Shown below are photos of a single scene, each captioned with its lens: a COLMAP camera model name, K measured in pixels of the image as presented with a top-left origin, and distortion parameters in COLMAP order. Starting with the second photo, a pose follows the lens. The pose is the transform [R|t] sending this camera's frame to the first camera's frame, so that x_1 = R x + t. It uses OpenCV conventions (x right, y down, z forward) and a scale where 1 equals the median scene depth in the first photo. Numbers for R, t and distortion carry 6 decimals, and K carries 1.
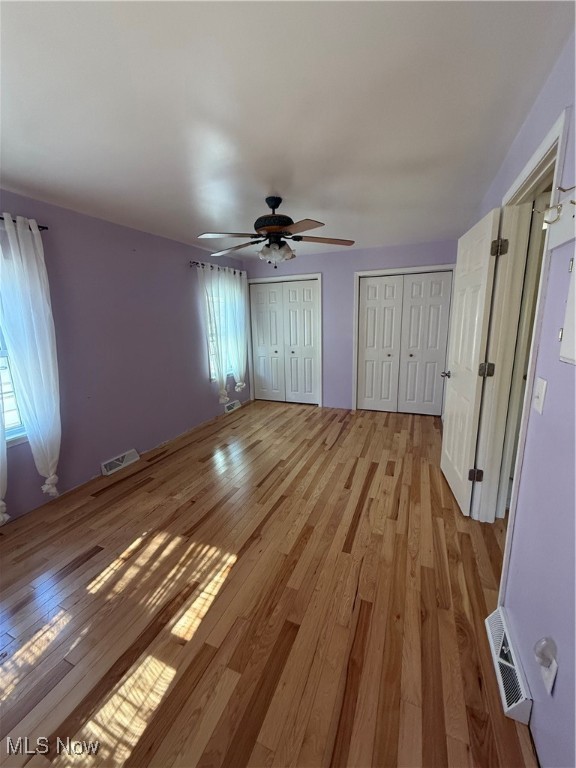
lens RADIAL K [[307.5, 0, 289.1], [0, 307.5, 382.8], [0, 0, 1]] dist [-0.001610, -0.000191]
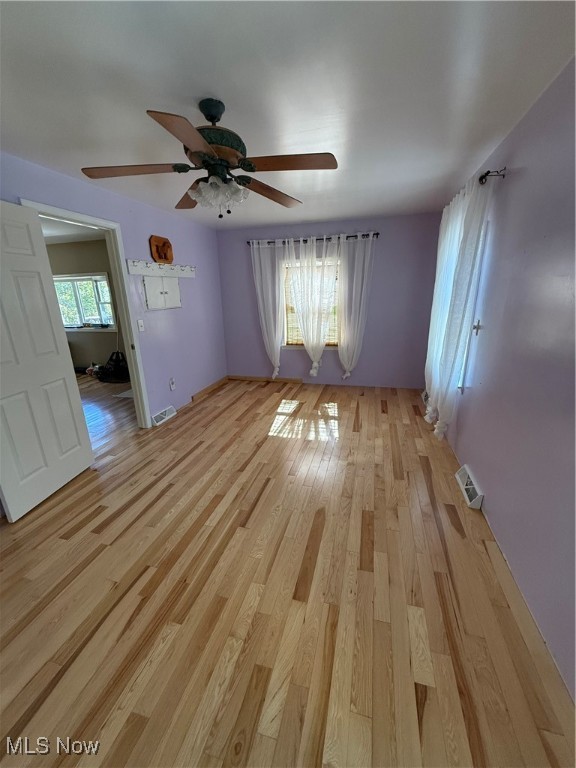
lens RADIAL K [[307.5, 0, 289.1], [0, 307.5, 382.8], [0, 0, 1]] dist [-0.001610, -0.000191]
pose [[-0.990620, 0.082132, -0.109207, -0.093725], [0.020611, 0.879869, 0.474769, -0.390458], [0.135082, 0.468065, -0.873309, 1.866799]]
